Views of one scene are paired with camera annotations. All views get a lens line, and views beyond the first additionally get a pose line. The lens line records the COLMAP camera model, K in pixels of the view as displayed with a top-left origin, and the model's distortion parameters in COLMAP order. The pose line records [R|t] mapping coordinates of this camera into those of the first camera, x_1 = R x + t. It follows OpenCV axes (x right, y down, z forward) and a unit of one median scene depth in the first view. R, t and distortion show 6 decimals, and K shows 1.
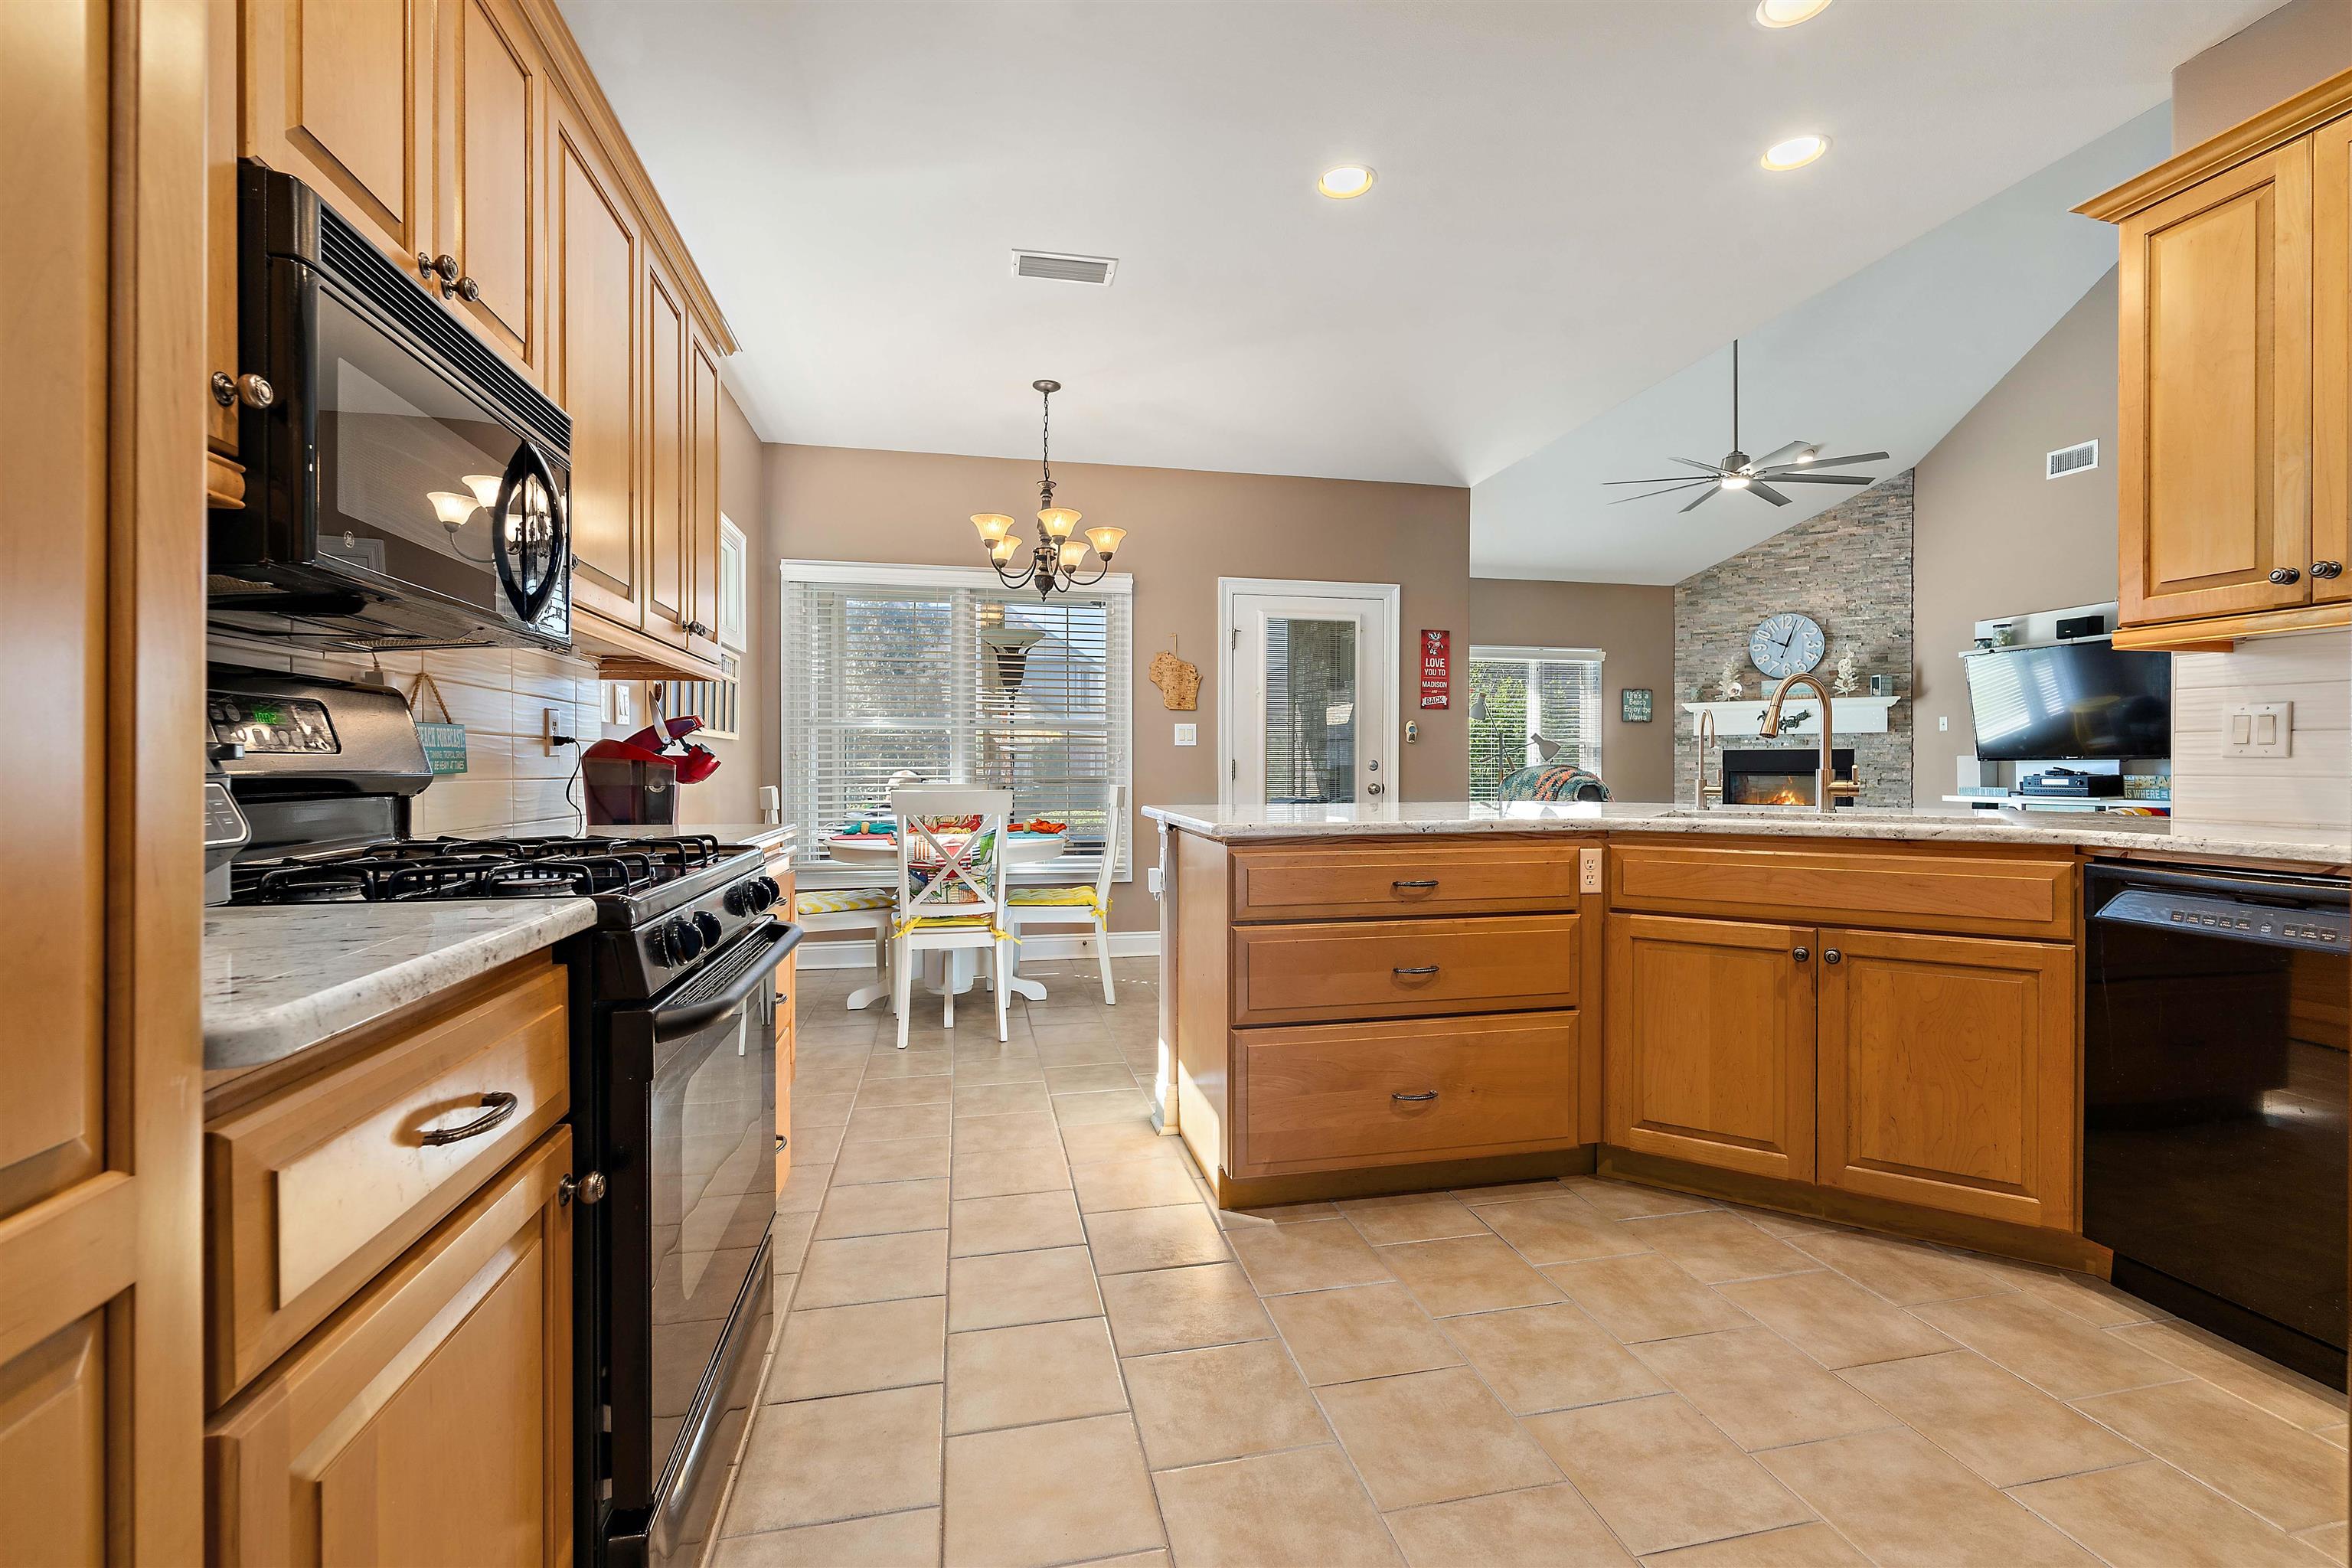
lens RADIAL K [[1033.5, 0, 1189.8], [0, 1033.5, 772.2], [0, 0, 1]] dist [-0.001388, -0.000114]
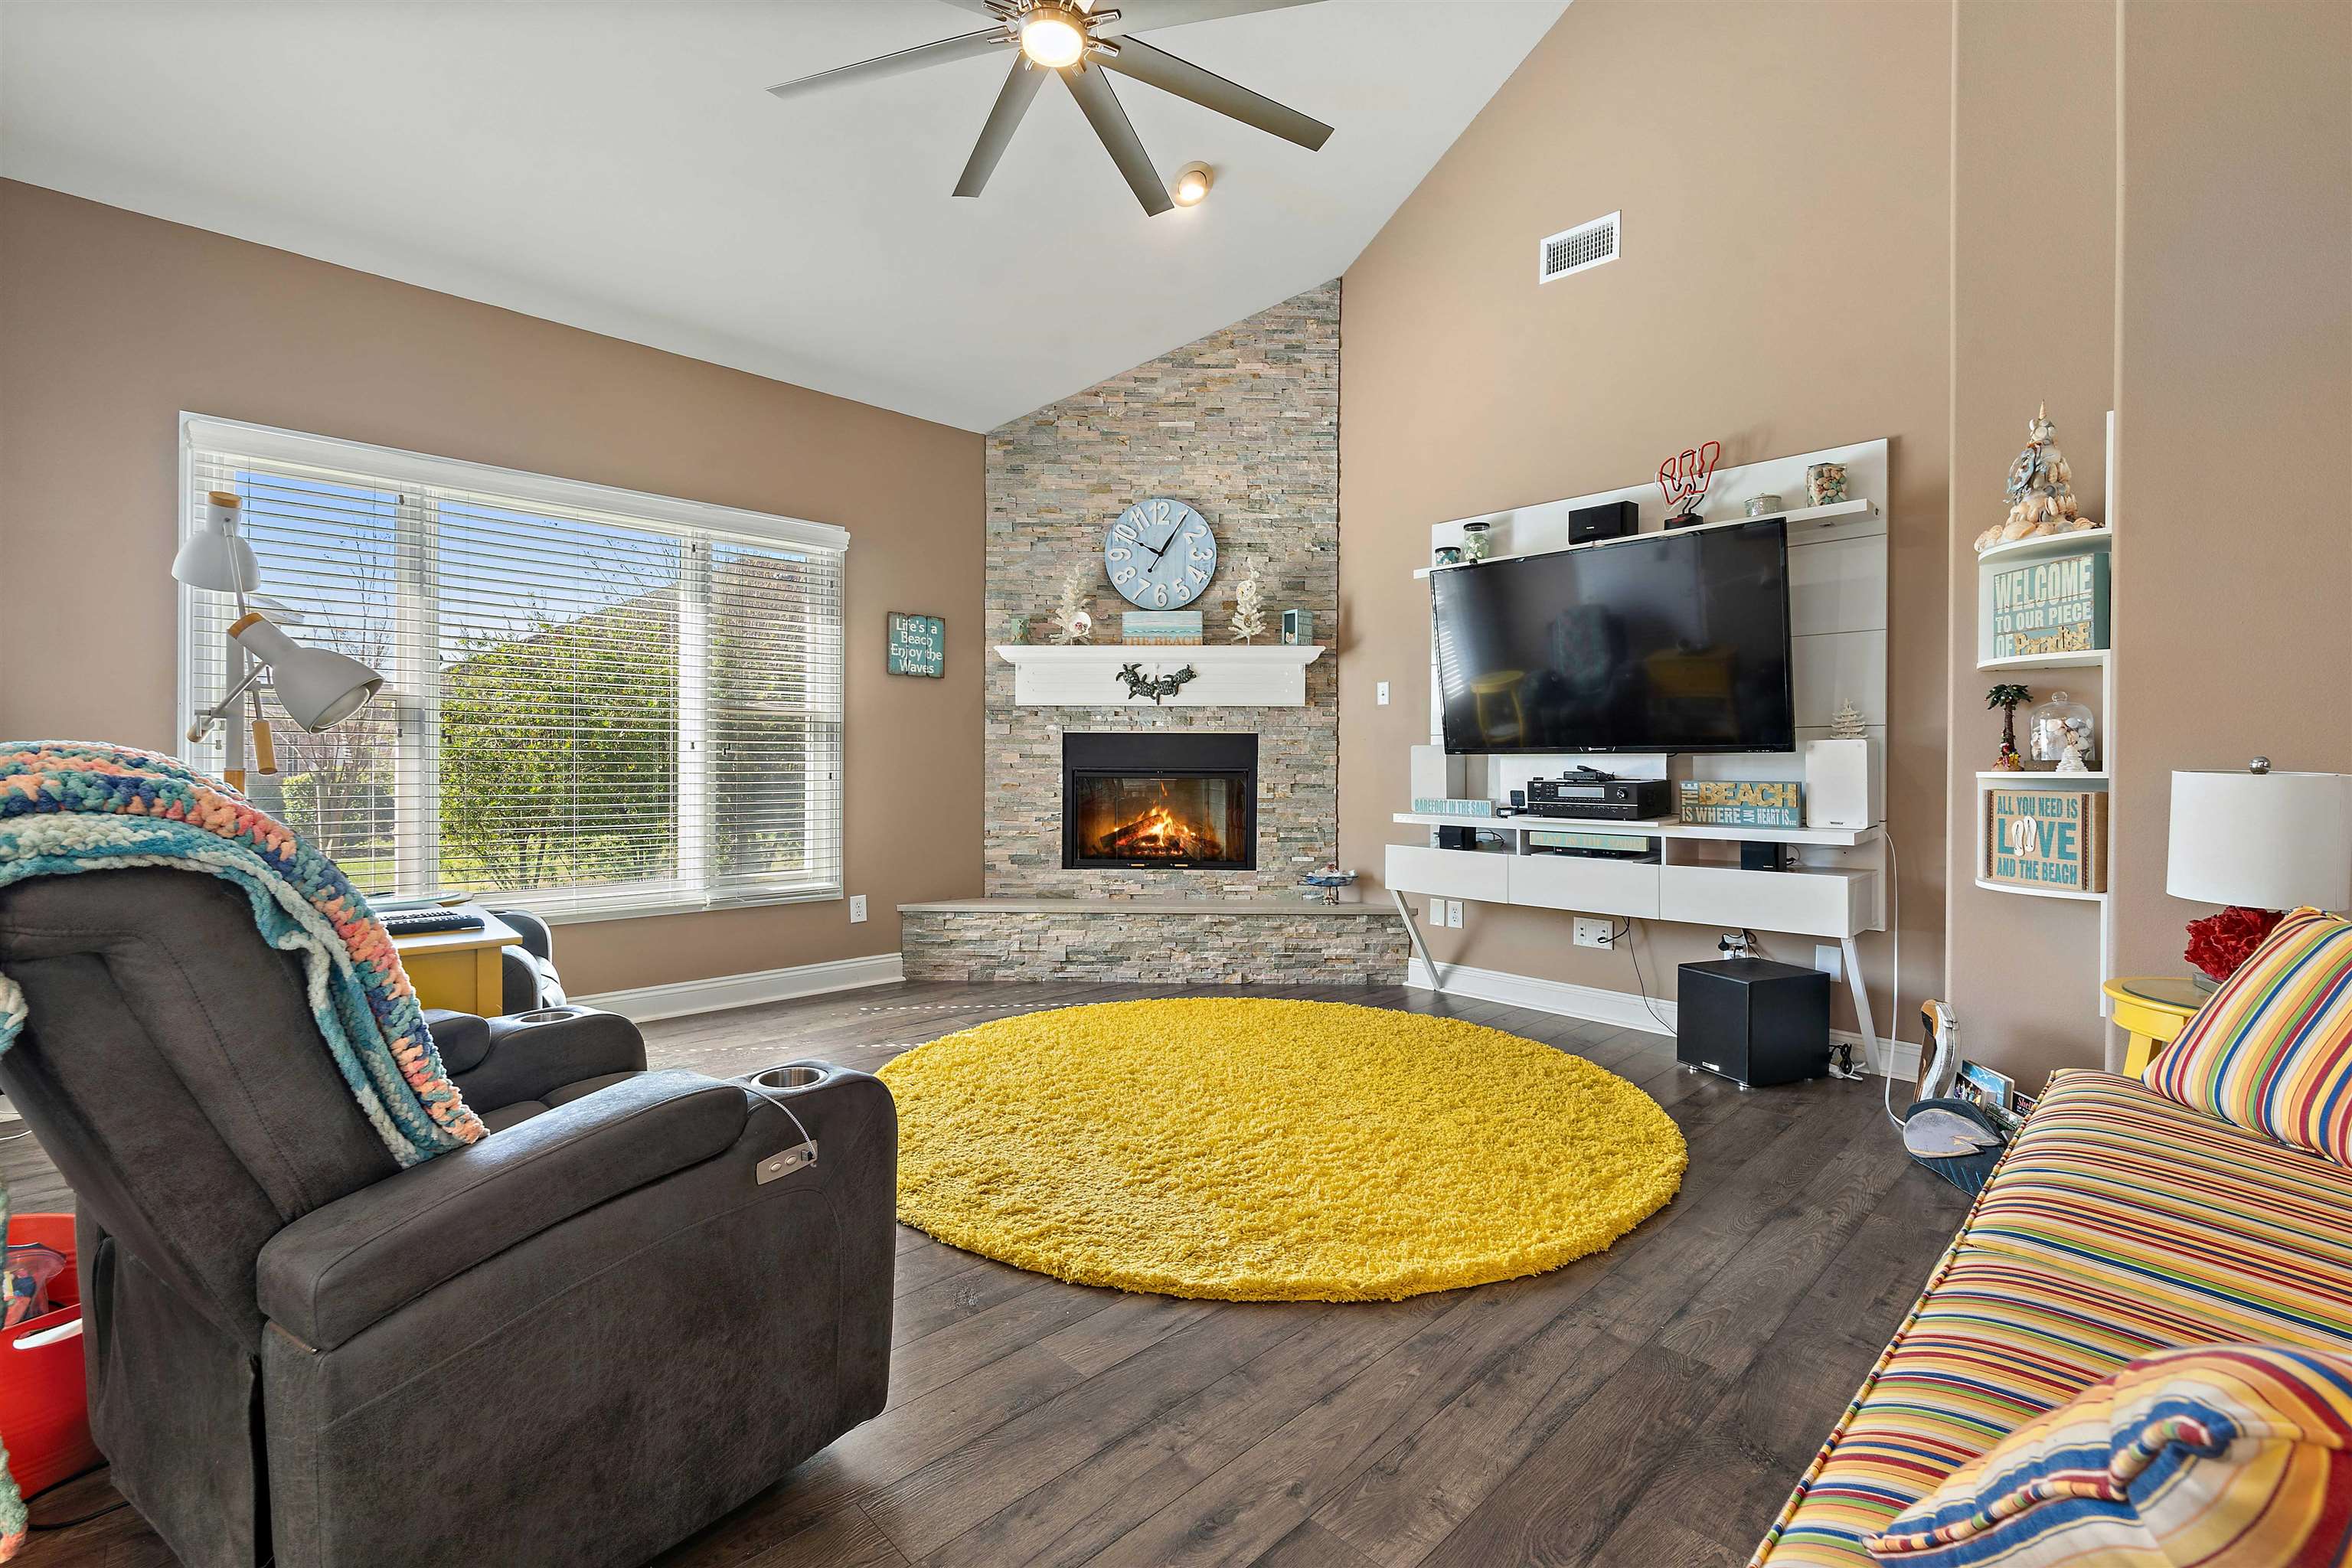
lens RADIAL K [[1033.5, 0, 1189.8], [0, 1033.5, 772.2], [0, 0, 1]] dist [-0.001388, -0.000114]
pose [[0.848613, -0.001064, 0.529014, 0.288951], [-0.002951, 0.999973, 0.006744, -0.003838], [-0.529007, -0.007284, 0.848586, 0.505994]]
